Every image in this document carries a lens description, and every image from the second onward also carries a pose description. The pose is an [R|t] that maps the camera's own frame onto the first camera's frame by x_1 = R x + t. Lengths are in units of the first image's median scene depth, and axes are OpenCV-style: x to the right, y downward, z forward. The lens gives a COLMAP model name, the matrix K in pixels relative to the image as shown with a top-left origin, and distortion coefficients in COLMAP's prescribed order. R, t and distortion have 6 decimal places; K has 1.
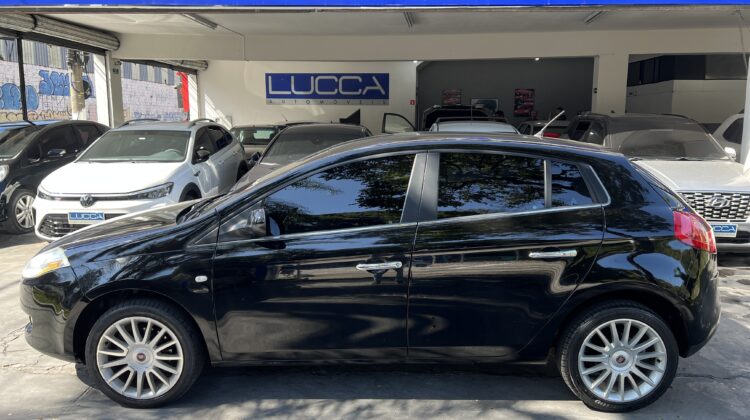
lens RADIAL K [[570.1, 0, 373.6], [0, 570.1, 209.0], [0, 0, 1]] dist [0.070860, -0.099339]
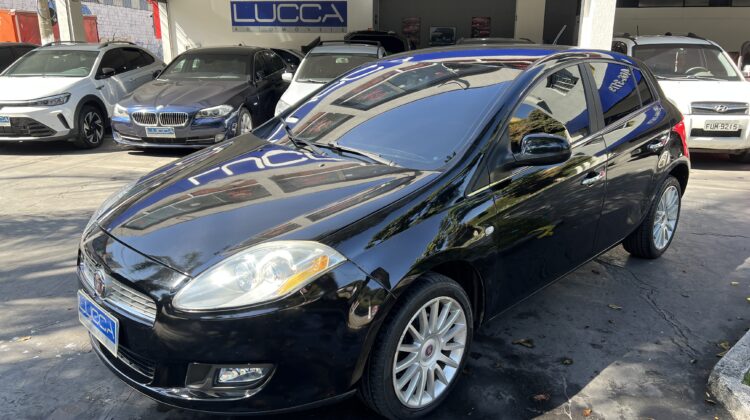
lens RADIAL K [[570.1, 0, 375.0], [0, 570.1, 210.3], [0, 0, 1]] dist [0.070860, -0.099339]
pose [[0.999032, 0.014070, -0.041686, 0.126140], [-0.009215, 0.993386, 0.114450, 0.019537], [0.043020, -0.113955, 0.992554, -0.073410]]
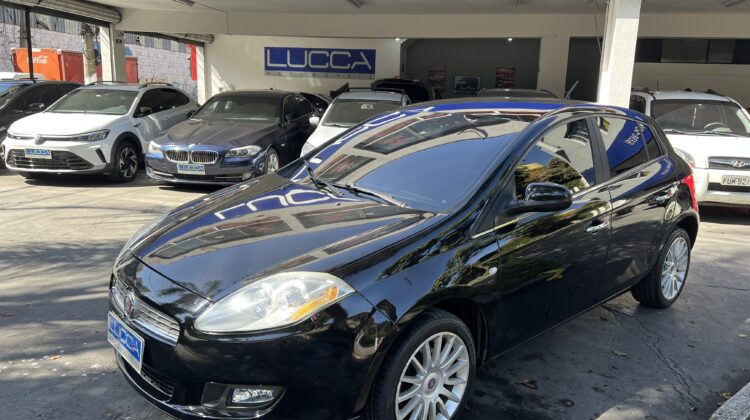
lens RADIAL K [[570.1, 0, 376.4], [0, 570.1, 207.4], [0, 0, 1]] dist [0.070860, -0.099339]
pose [[0.995628, 0.045660, -0.081486, 0.129541], [-0.042783, 0.998410, 0.036704, 0.019565], [0.083033, -0.033058, 0.995998, -0.083292]]
